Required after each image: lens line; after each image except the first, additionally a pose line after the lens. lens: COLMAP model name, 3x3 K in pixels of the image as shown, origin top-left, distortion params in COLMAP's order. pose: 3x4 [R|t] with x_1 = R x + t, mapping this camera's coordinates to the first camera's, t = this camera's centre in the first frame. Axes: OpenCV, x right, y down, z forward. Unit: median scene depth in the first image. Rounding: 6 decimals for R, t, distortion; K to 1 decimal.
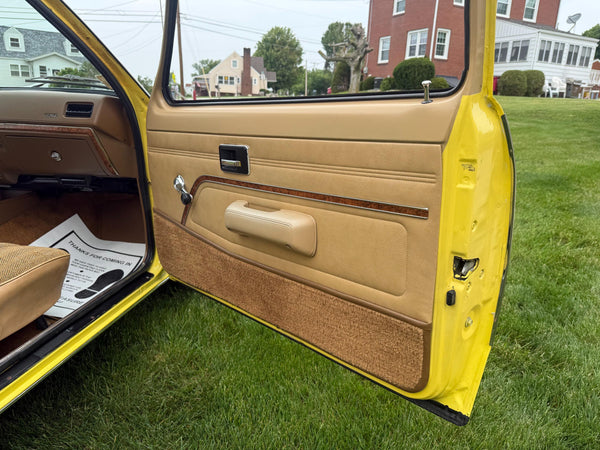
lens RADIAL K [[426.2, 0, 297.5], [0, 426.2, 224.4], [0, 0, 1]] dist [0.020289, -0.030280]
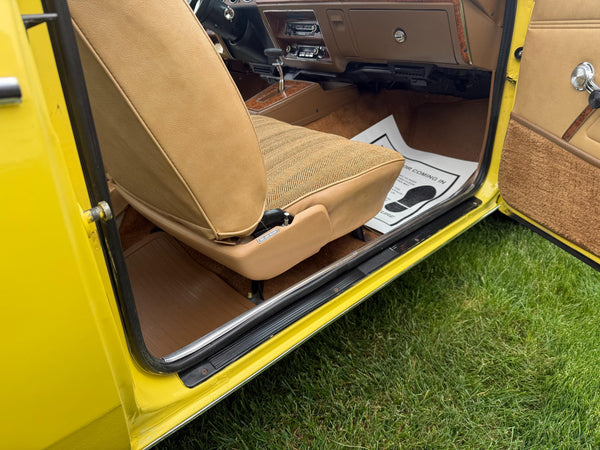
lens RADIAL K [[424.1, 0, 298.9], [0, 424.1, 226.8], [0, 0, 1]] dist [0.025561, -0.033782]
pose [[0.832044, 0.232831, -0.503480, -0.210928], [-0.136004, 0.965569, 0.221764, 0.034614], [0.537778, -0.116042, 0.835062, 0.160488]]
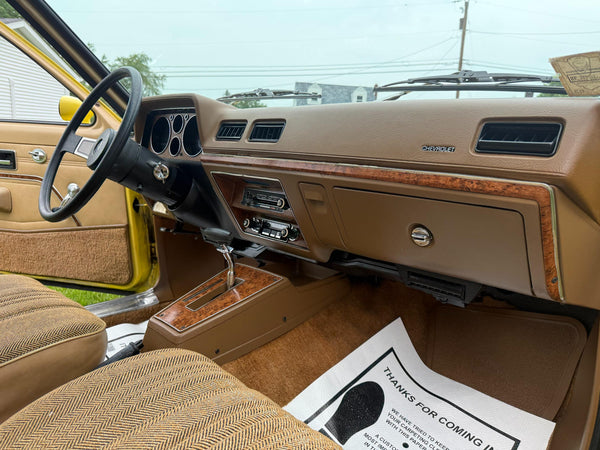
lens RADIAL K [[414.9, 0, 304.1], [0, 414.9, 230.9], [0, 0, 1]] dist [0.060170, -0.073305]
pose [[0.842925, 0.123888, -0.523574, -0.397583], [-0.167044, 0.985299, -0.035792, -0.116574], [0.511443, 0.117630, 0.851228, 0.499446]]
